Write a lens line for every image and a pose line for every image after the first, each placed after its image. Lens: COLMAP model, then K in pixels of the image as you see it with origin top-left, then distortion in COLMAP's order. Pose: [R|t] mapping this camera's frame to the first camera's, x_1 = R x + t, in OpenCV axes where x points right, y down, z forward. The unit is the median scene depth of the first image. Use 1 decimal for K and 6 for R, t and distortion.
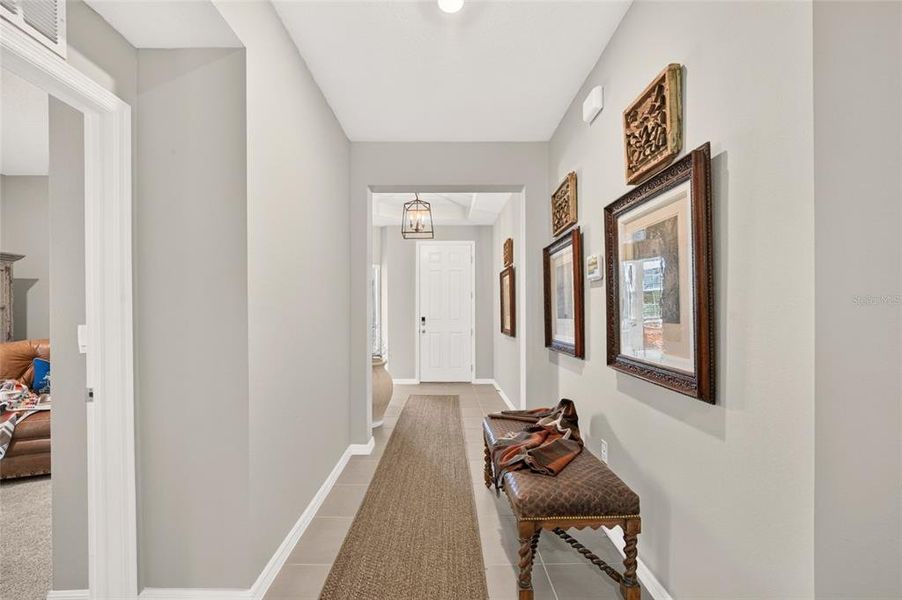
lens RADIAL K [[376.5, 0, 452.3], [0, 376.5, 306.2], [0, 0, 1]] dist [-0.014111, -0.000402]
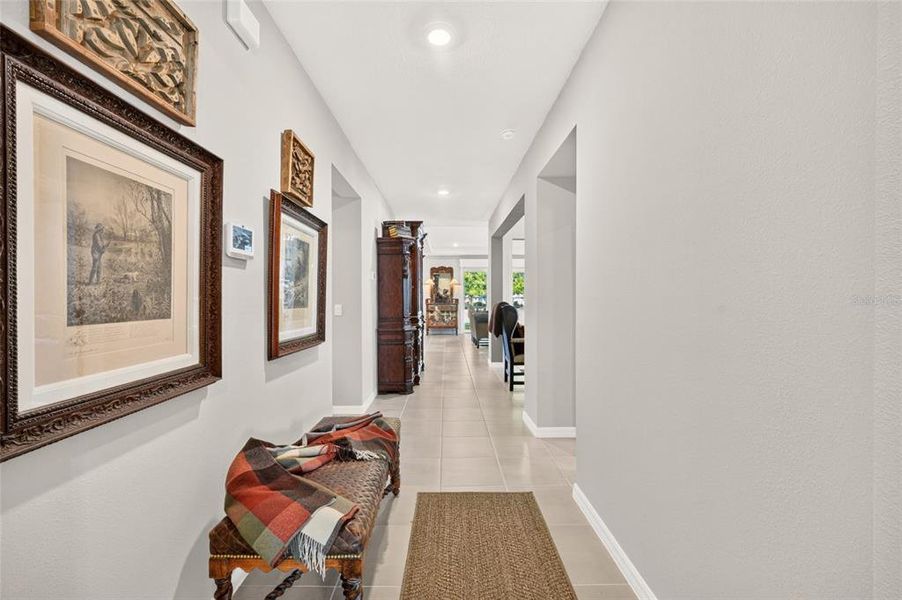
lens RADIAL K [[376.5, 0, 448.0], [0, 376.5, 298.0], [0, 0, 1]] dist [-0.014111, -0.000402]
pose [[-0.999823, 0.009902, 0.015991, -0.042449], [0.009941, 0.999948, 0.002341, 0.005287], [-0.015967, 0.002499, -0.999869, 1.875384]]
